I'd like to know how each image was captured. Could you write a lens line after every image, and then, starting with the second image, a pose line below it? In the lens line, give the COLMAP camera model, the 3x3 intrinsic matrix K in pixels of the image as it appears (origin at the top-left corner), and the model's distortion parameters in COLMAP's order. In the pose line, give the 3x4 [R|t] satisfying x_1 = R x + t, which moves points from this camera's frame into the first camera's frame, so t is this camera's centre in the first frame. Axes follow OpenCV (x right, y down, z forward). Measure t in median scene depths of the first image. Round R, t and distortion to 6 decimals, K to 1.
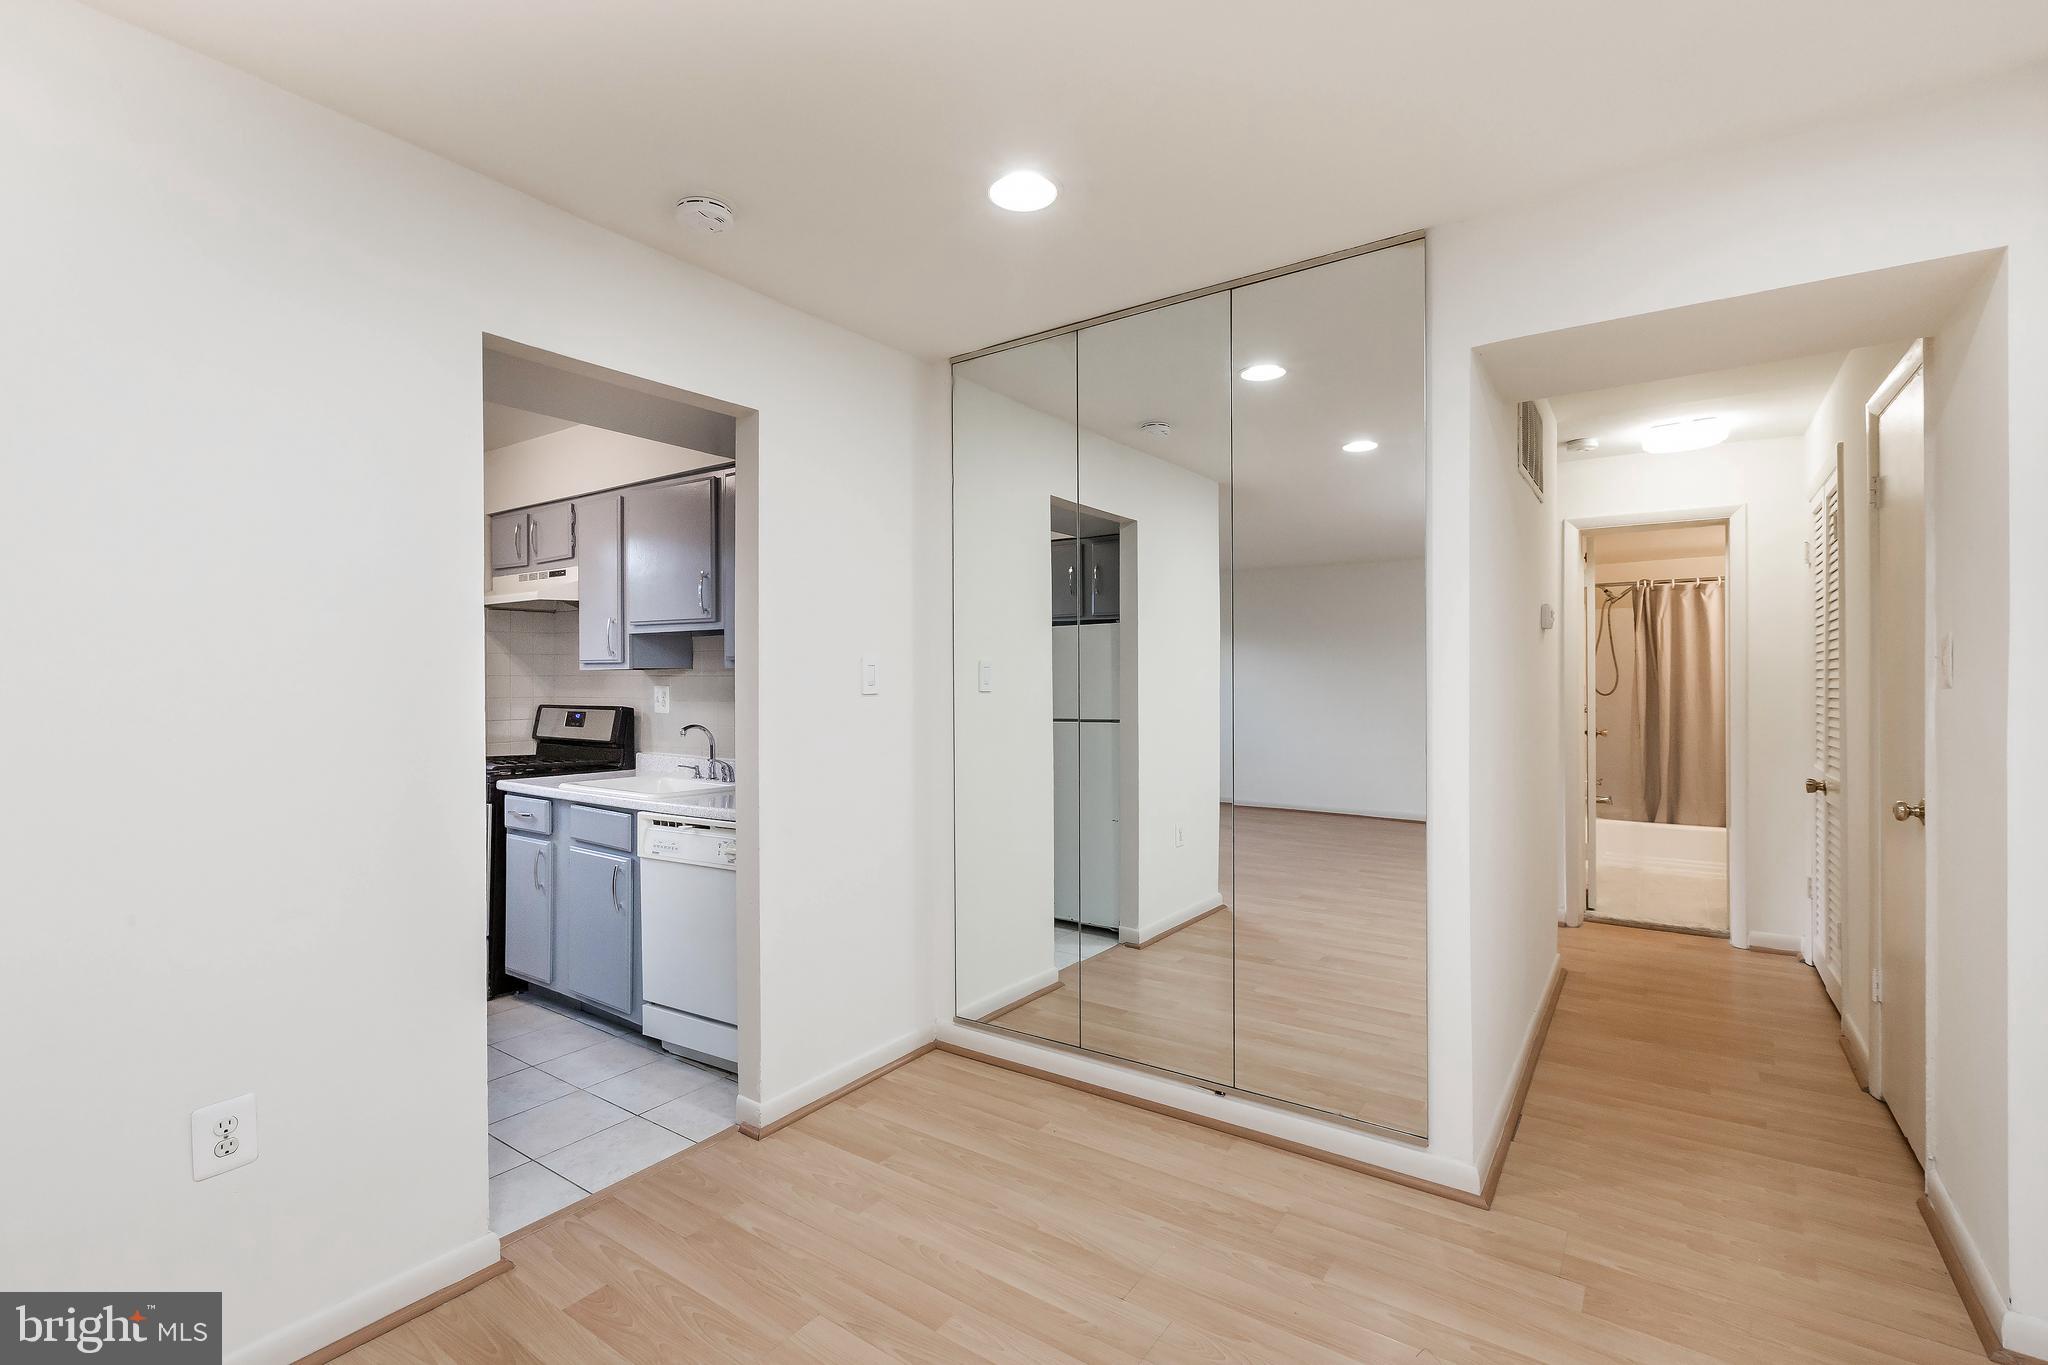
lens RADIAL K [[873.4, 0, 1031.6], [0, 873.4, 681.3], [0, 0, 1]] dist [-0.000688, -0.000210]
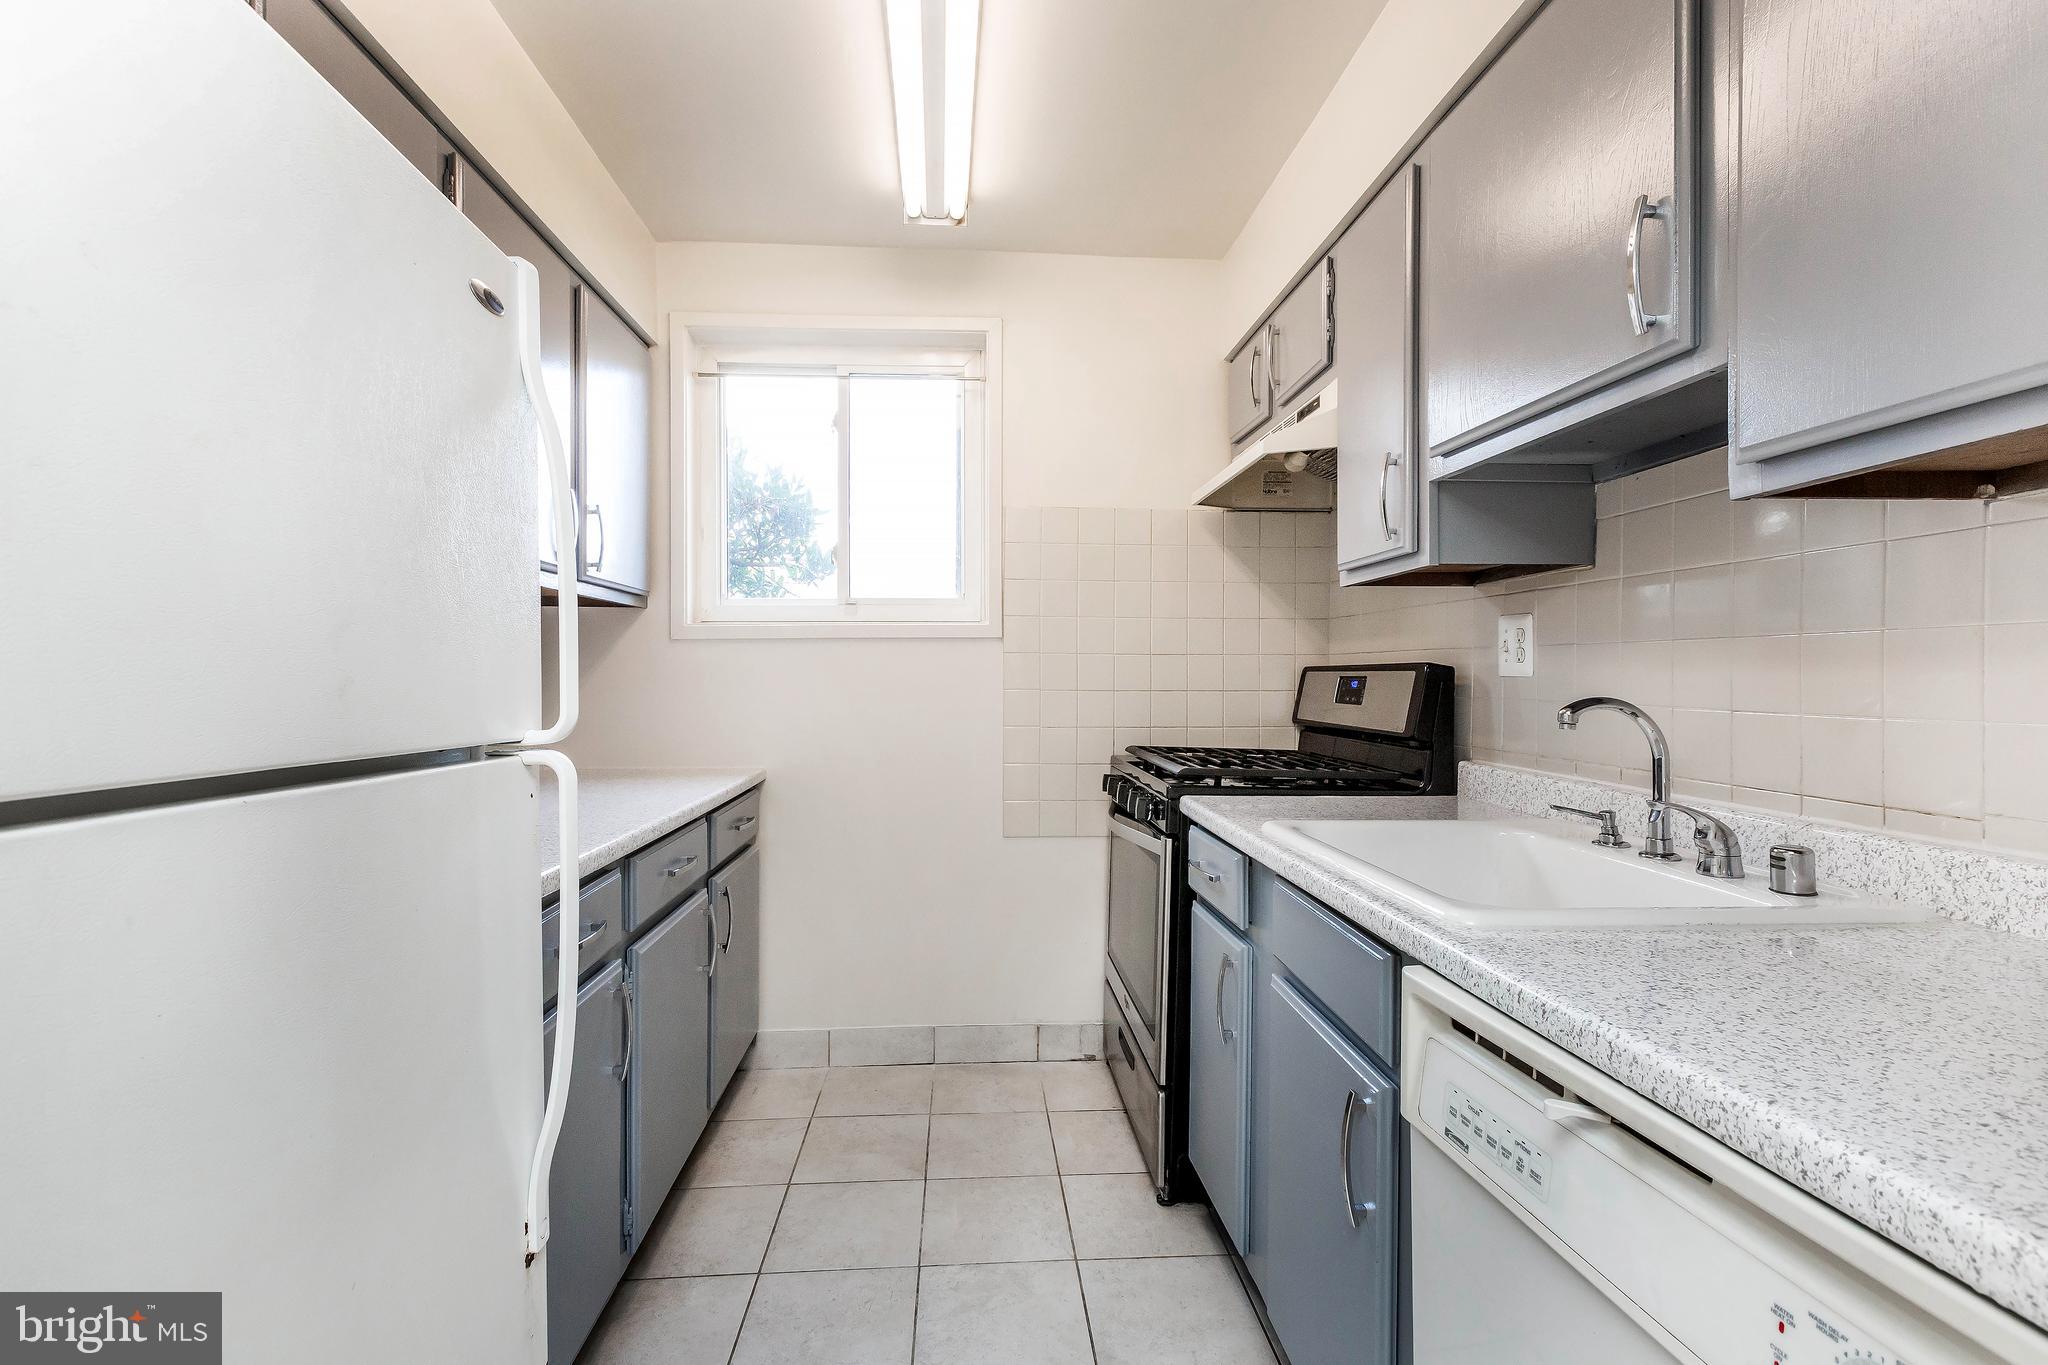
lens RADIAL K [[919.1, 0, 1014.1], [0, 919.1, 682.4], [0, 0, 1]] dist [0.002406, 0.000384]
pose [[0.610385, 0.009454, -0.792048, -0.217659], [-0.002867, 0.999949, 0.009726, 0.036956], [0.792100, -0.003666, 0.610381, 0.534599]]
